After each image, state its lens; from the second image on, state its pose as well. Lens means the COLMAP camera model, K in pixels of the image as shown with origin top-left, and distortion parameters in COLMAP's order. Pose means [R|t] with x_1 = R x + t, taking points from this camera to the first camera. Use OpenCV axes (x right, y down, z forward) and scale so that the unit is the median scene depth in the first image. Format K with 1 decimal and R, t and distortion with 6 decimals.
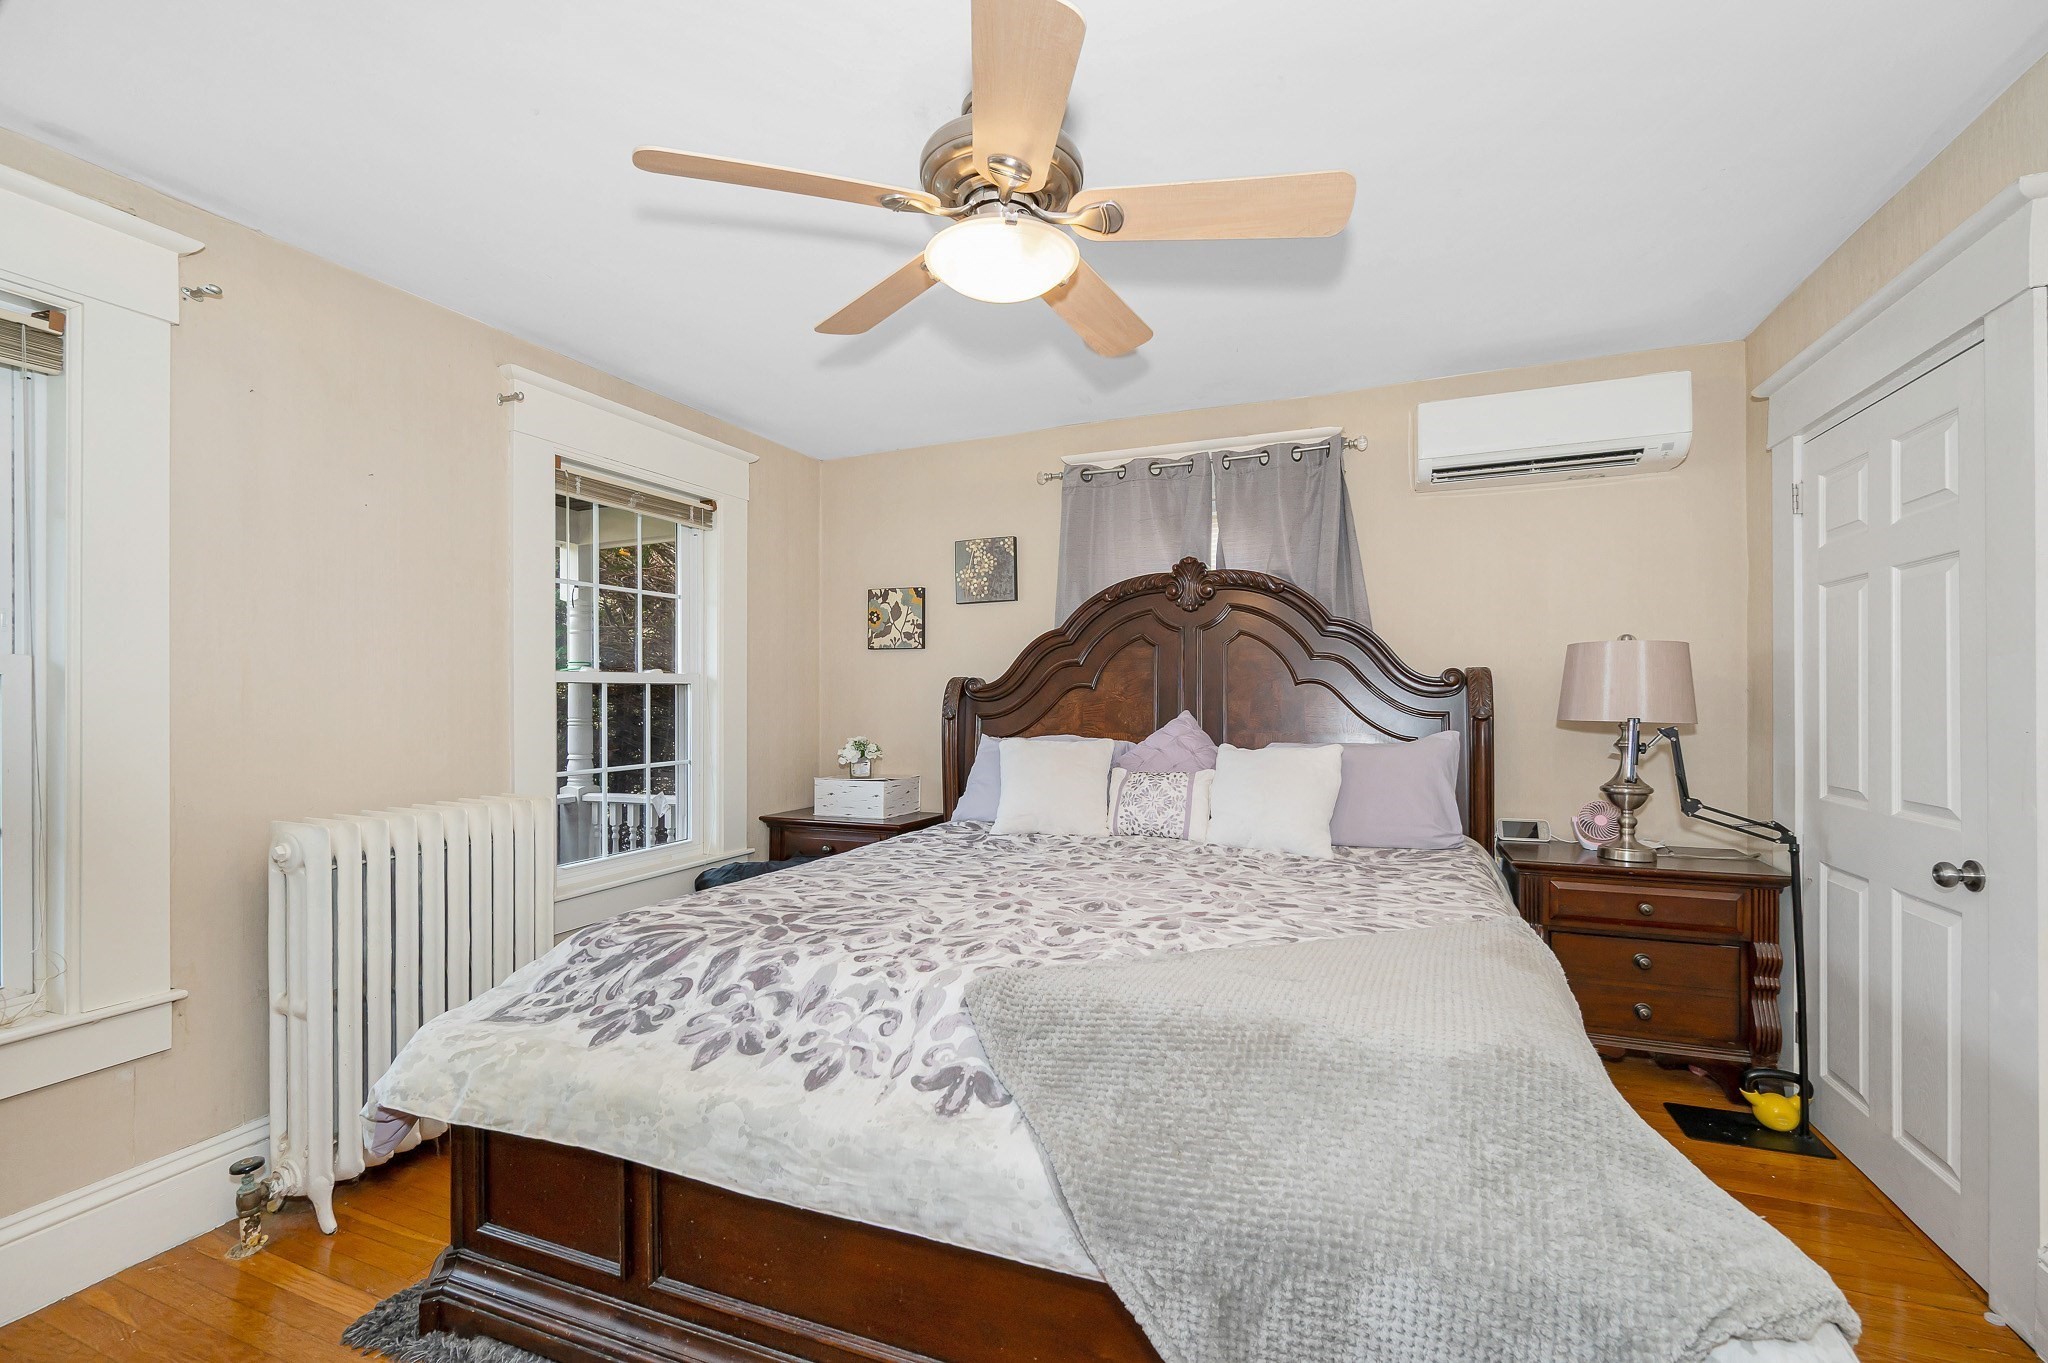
lens RADIAL K [[826.6, 0, 1017.1], [0, 826.6, 694.4], [0, 0, 1]] dist [-0.002949, 0.000064]
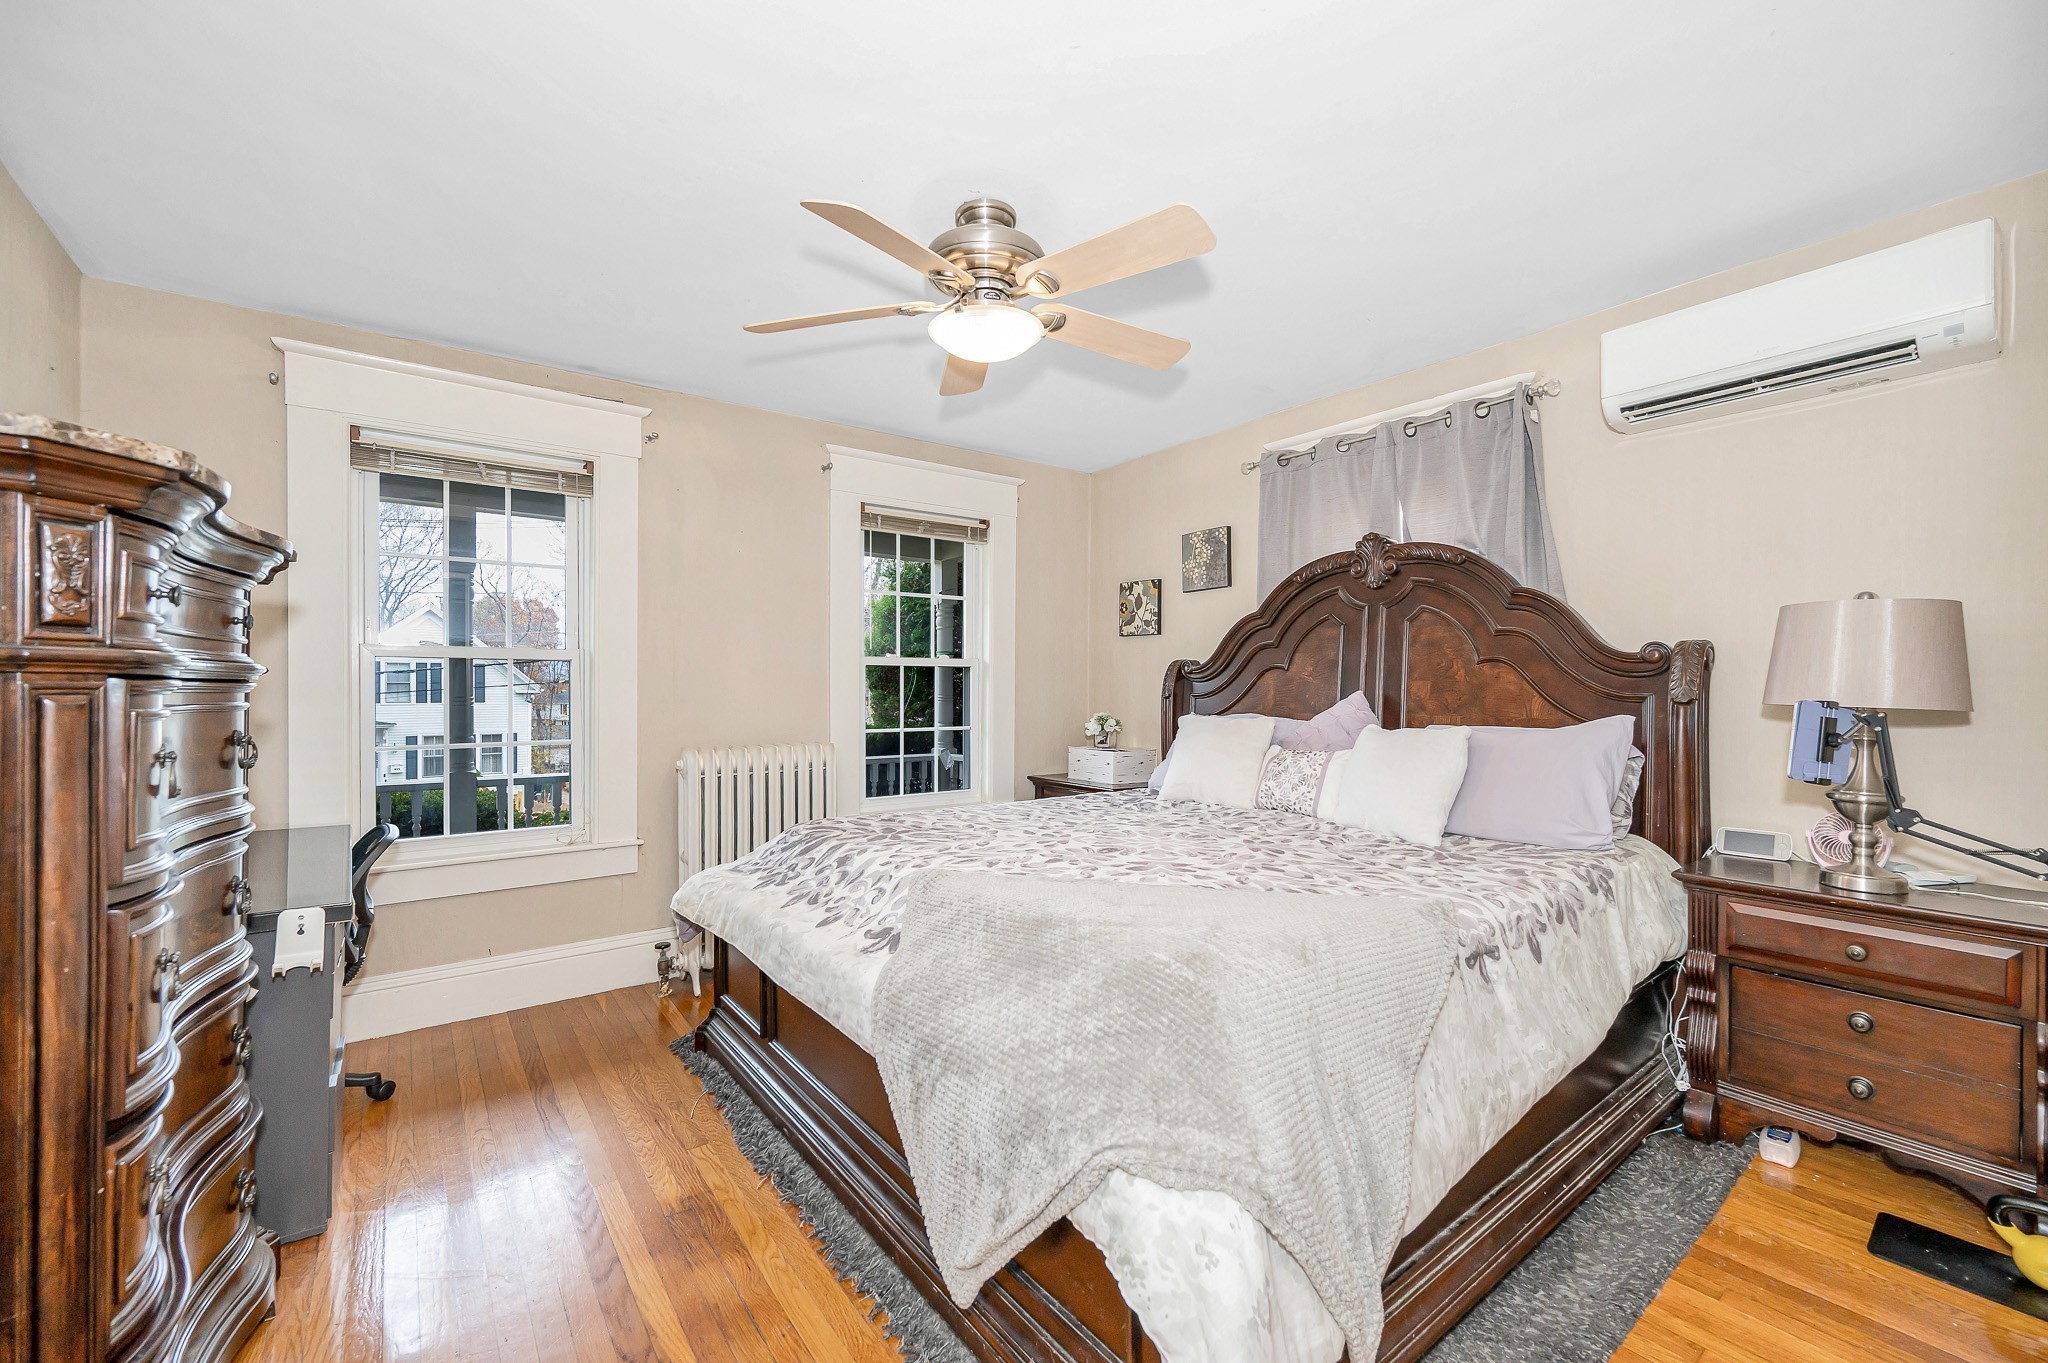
lens RADIAL K [[826.6, 0, 1027.6], [0, 826.6, 690.9], [0, 0, 1]] dist [-0.002949, 0.000064]
pose [[0.850014, 0.010965, -0.526647, 0.484963], [-0.006919, 0.999929, 0.009651, 0.015813], [0.526715, -0.004559, 0.850030, -0.046459]]
